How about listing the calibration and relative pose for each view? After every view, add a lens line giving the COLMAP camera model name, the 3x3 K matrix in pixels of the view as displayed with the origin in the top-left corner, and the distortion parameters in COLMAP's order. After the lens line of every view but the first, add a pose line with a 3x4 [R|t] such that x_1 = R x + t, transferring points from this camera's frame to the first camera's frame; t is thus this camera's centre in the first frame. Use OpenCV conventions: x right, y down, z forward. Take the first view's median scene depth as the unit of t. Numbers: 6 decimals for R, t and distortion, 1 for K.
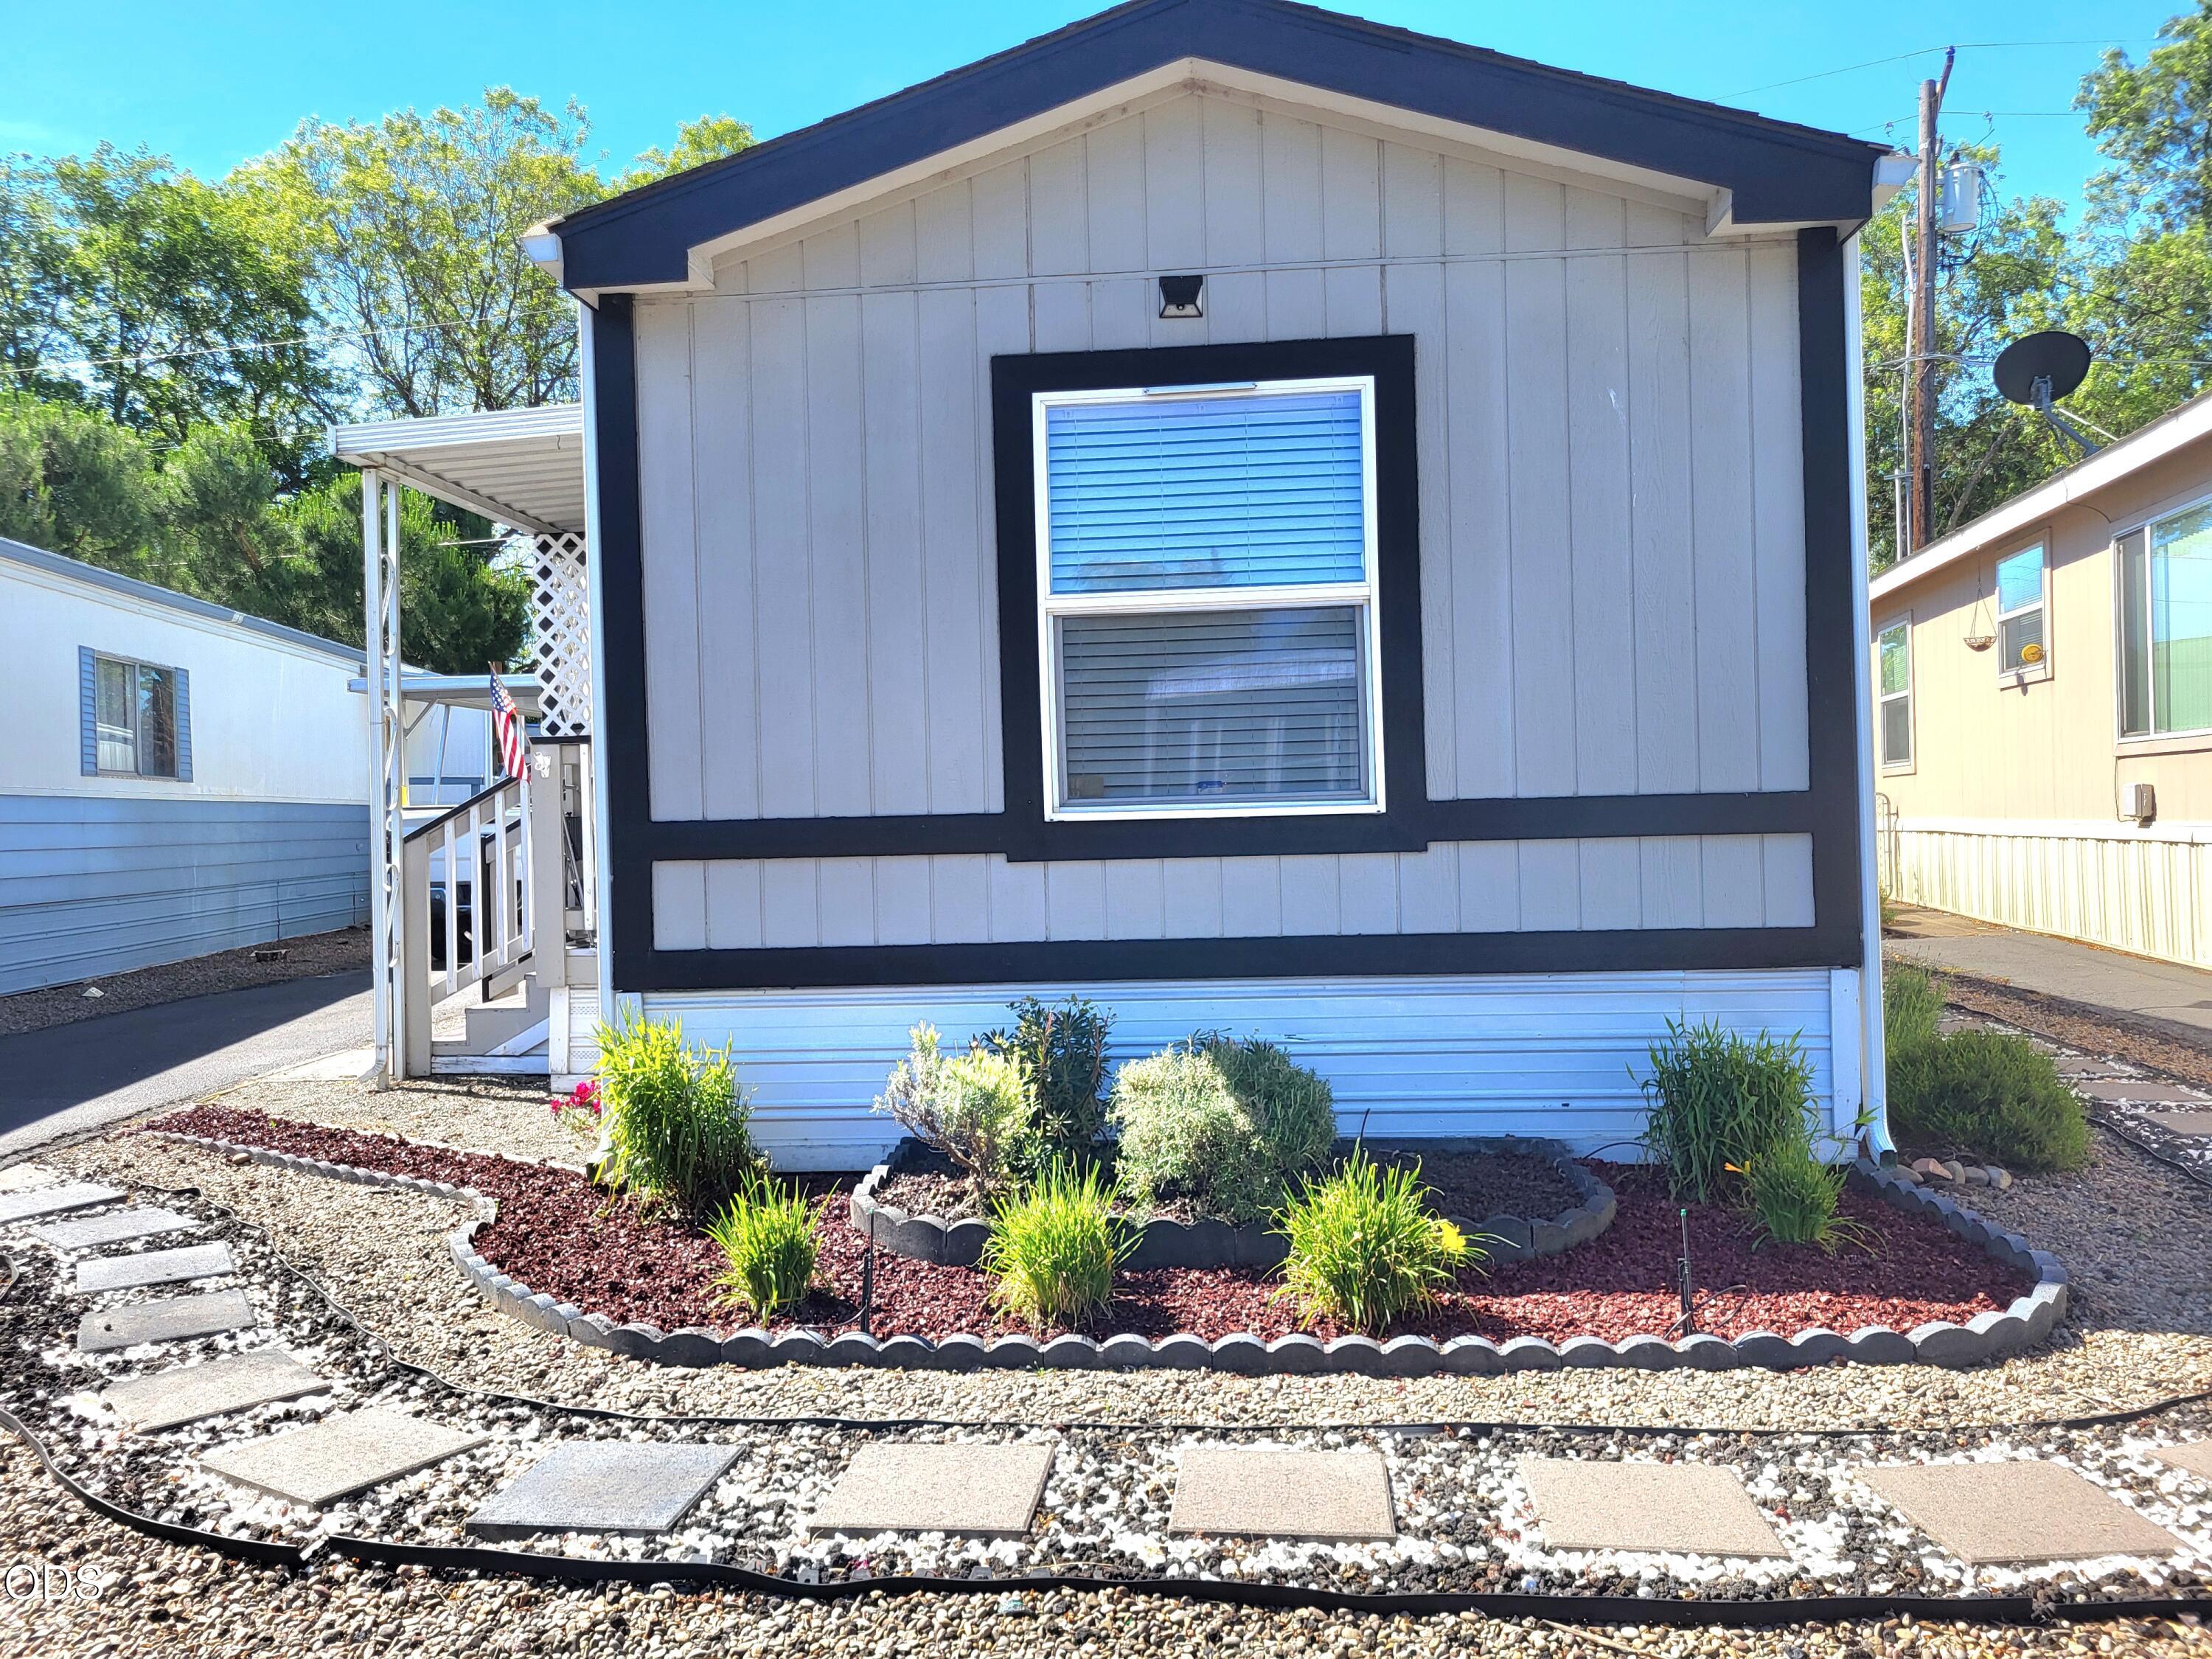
lens RADIAL K [[1681.2, 0, 1093.7], [0, 1681.2, 835.1], [0, 0, 1]] dist [0.045643, -0.038672]
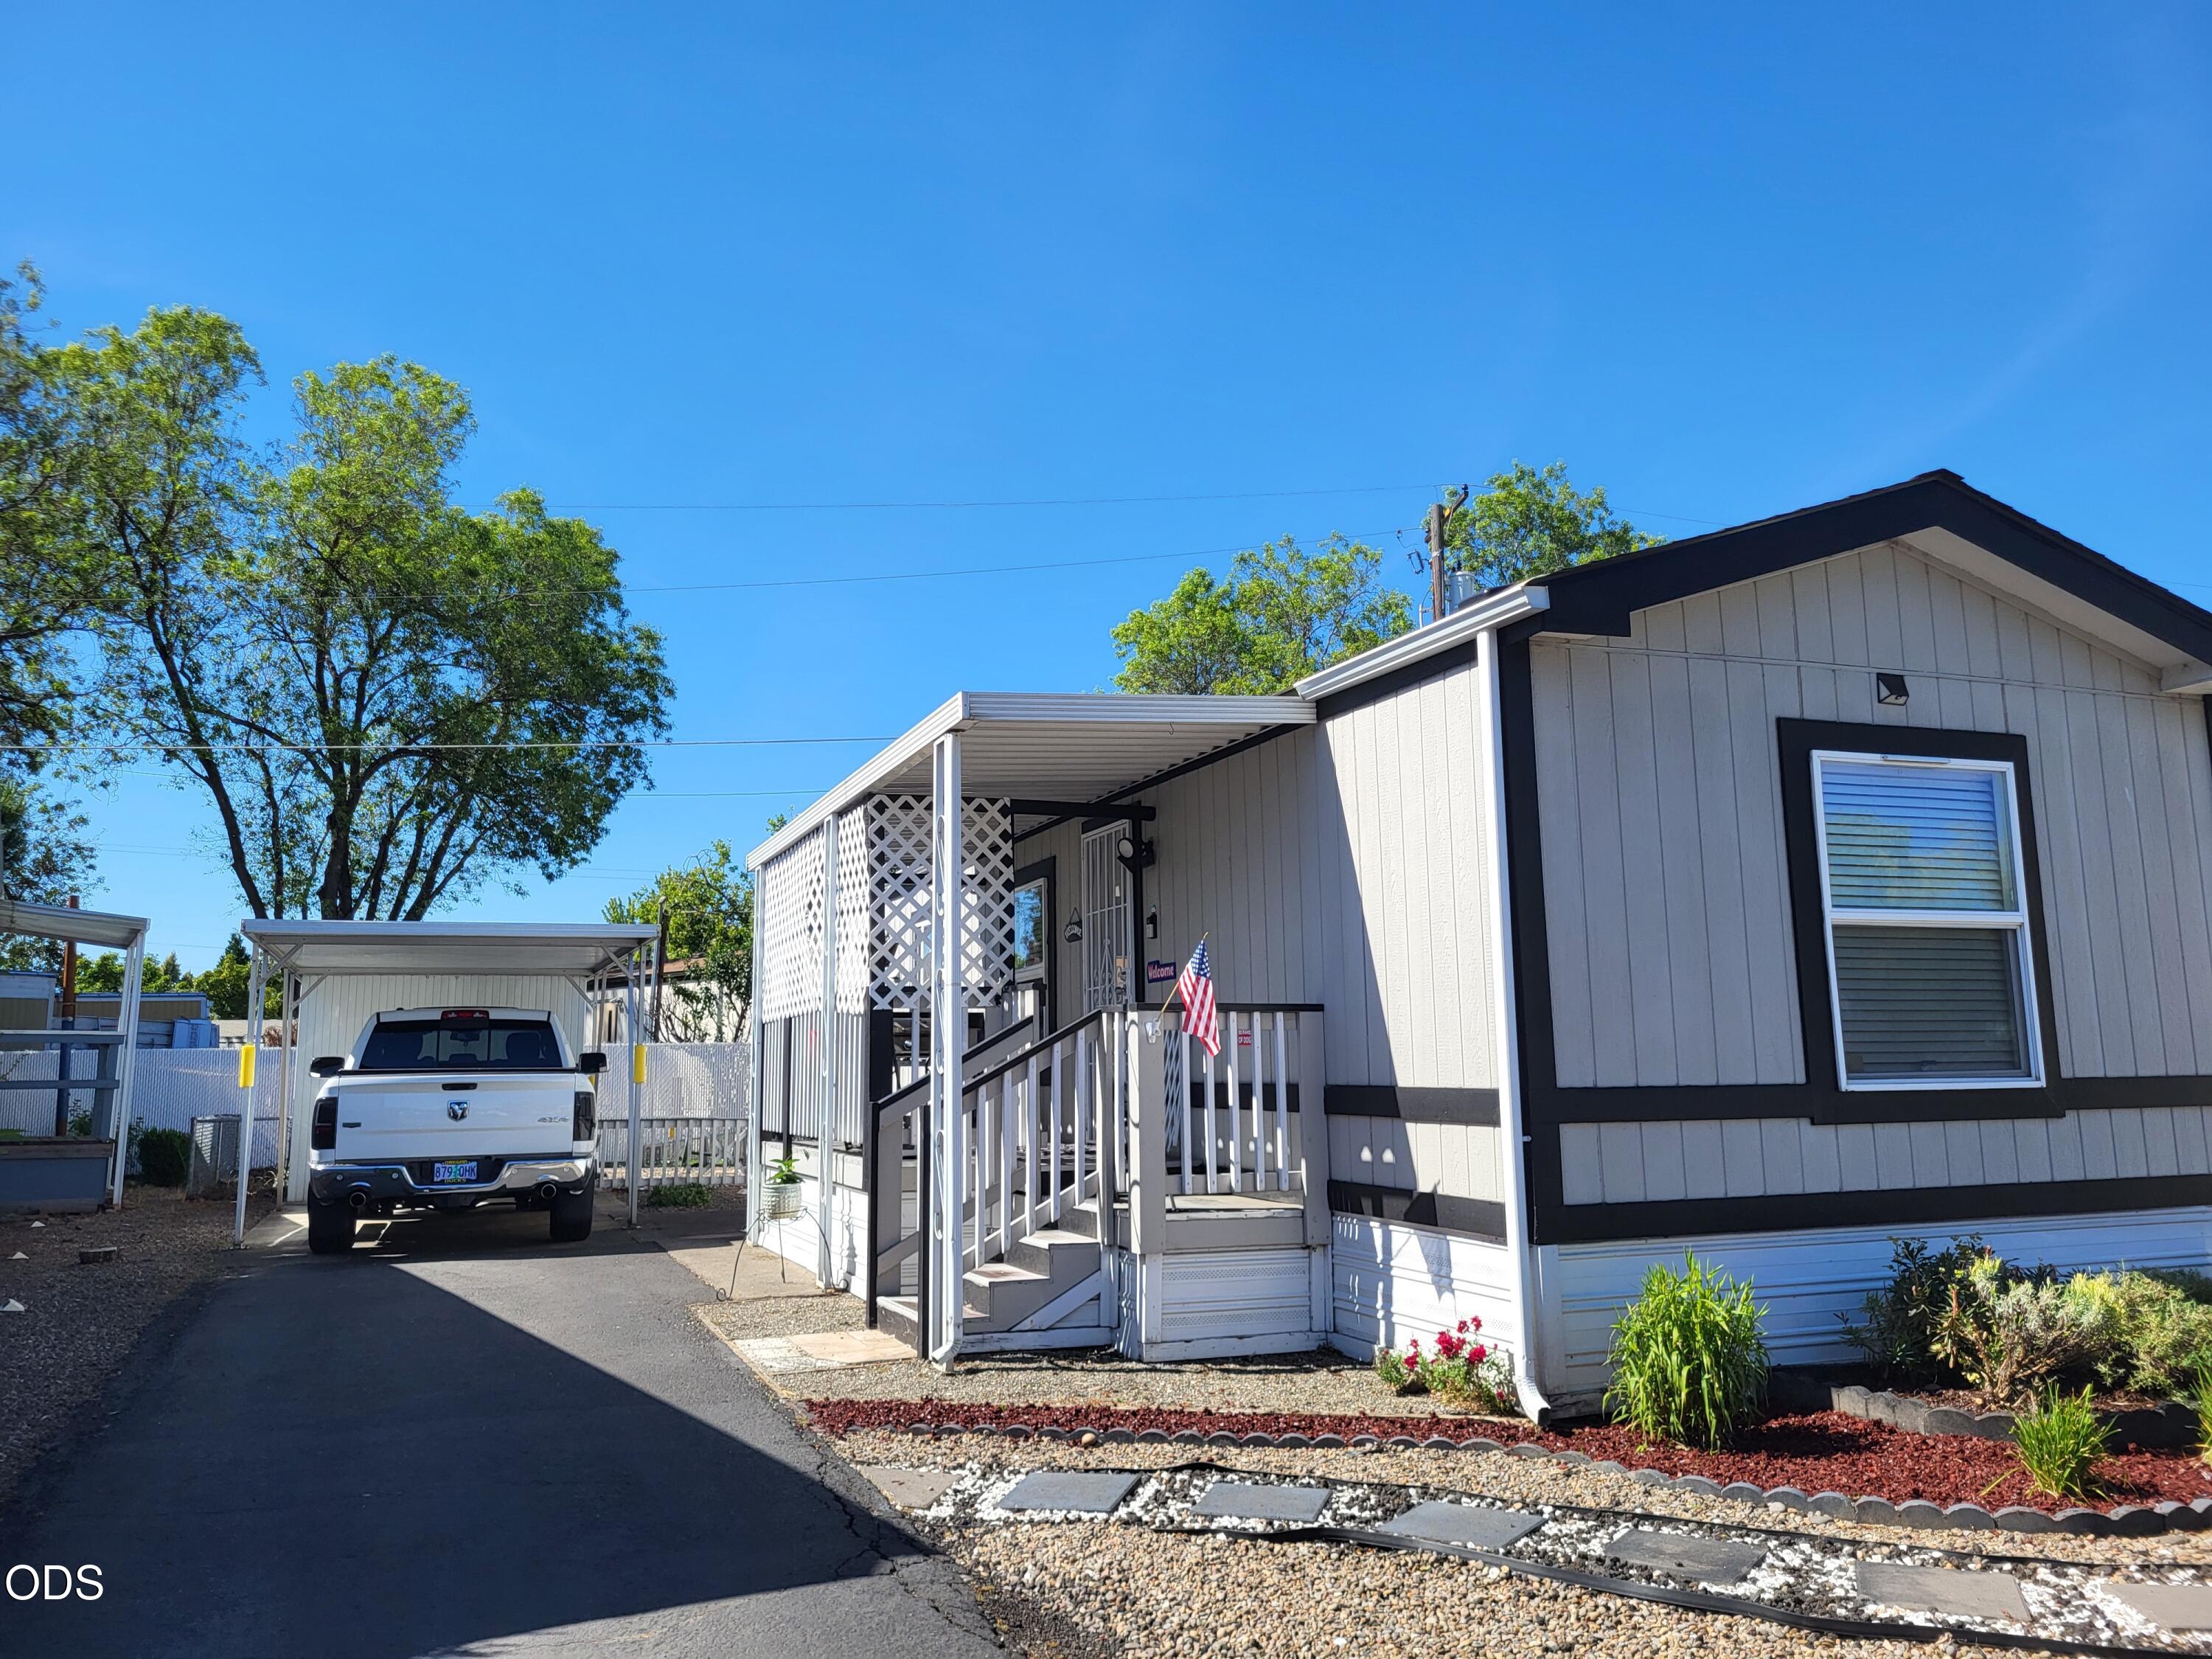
lens RADIAL K [[1681.2, 0, 1104.3], [0, 1681.2, 812.7], [0, 0, 1]] dist [0.045643, -0.038672]
pose [[0.901933, 0.078420, 0.424697, -1.058466], [-0.003144, 0.984542, -0.175119, 0.010037], [-0.431865, 0.156610, 0.888237, 0.103474]]
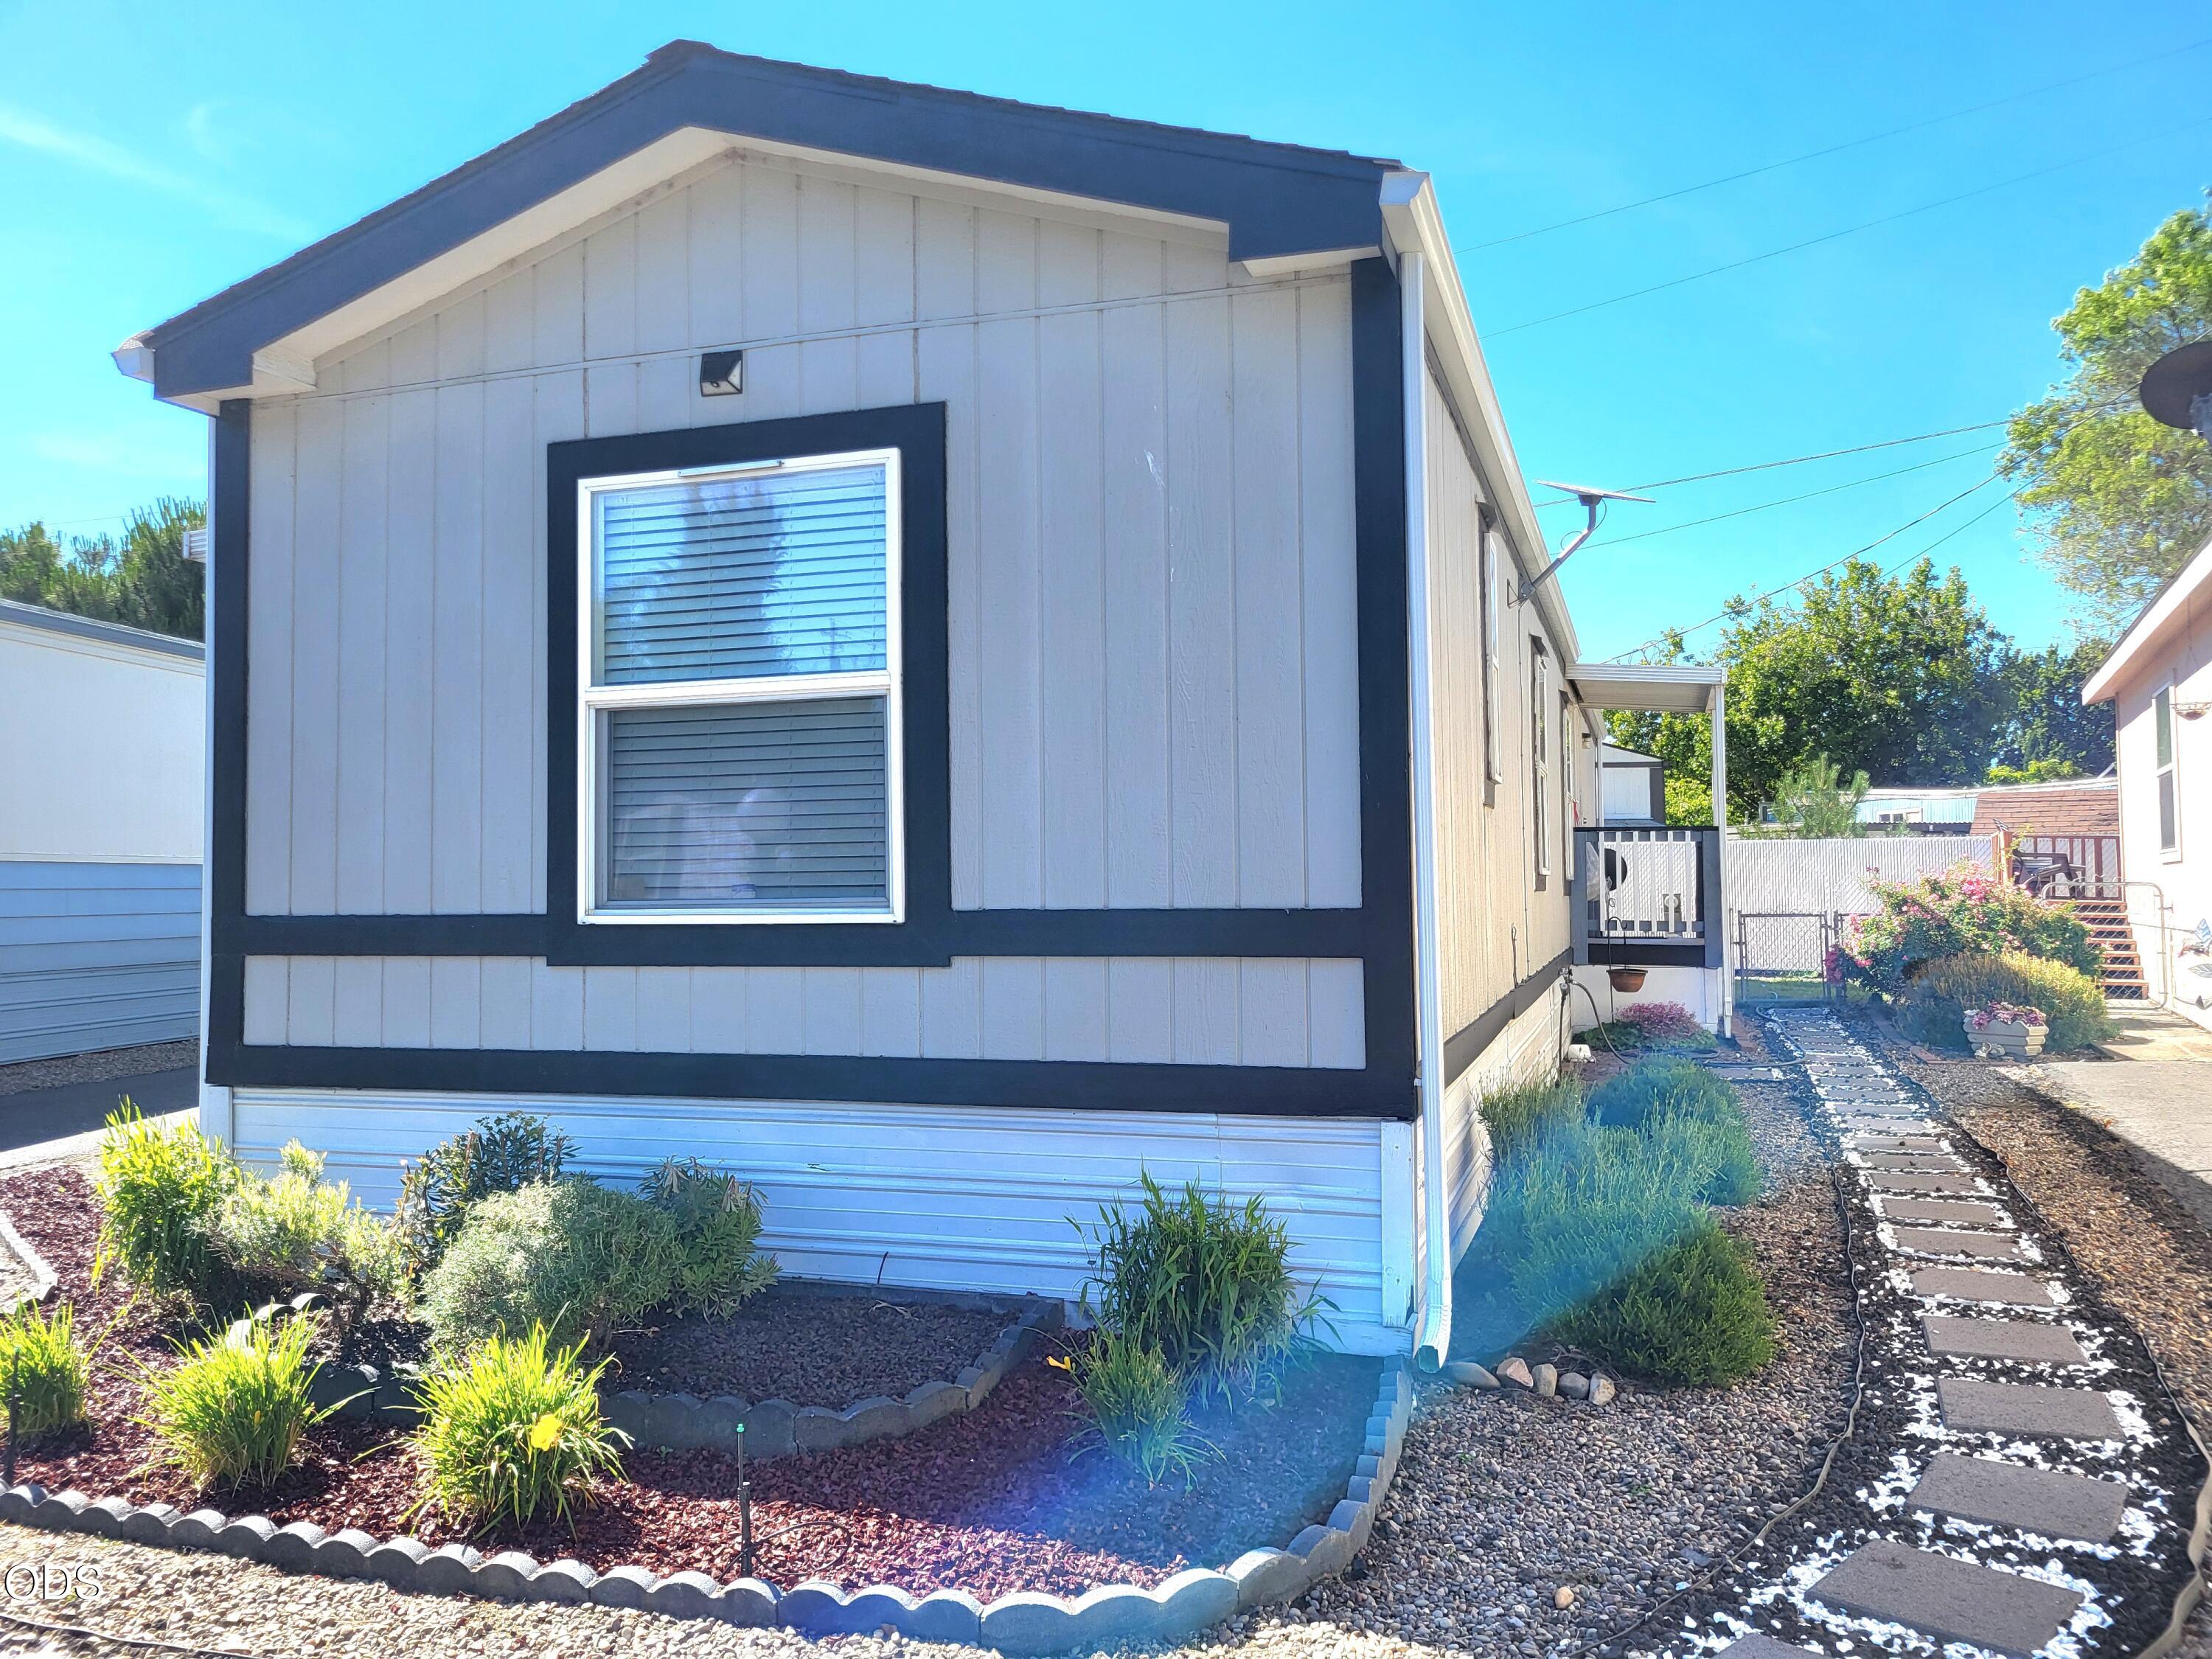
lens RADIAL K [[1681.2, 0, 1102.3], [0, 1681.2, 818.1], [0, 0, 1]] dist [0.045643, -0.038672]
pose [[0.971629, 0.006902, -0.236410, 0.485803], [-0.018251, 0.998782, -0.045849, -0.029775], [0.235806, 0.048863, 0.970571, 0.141473]]
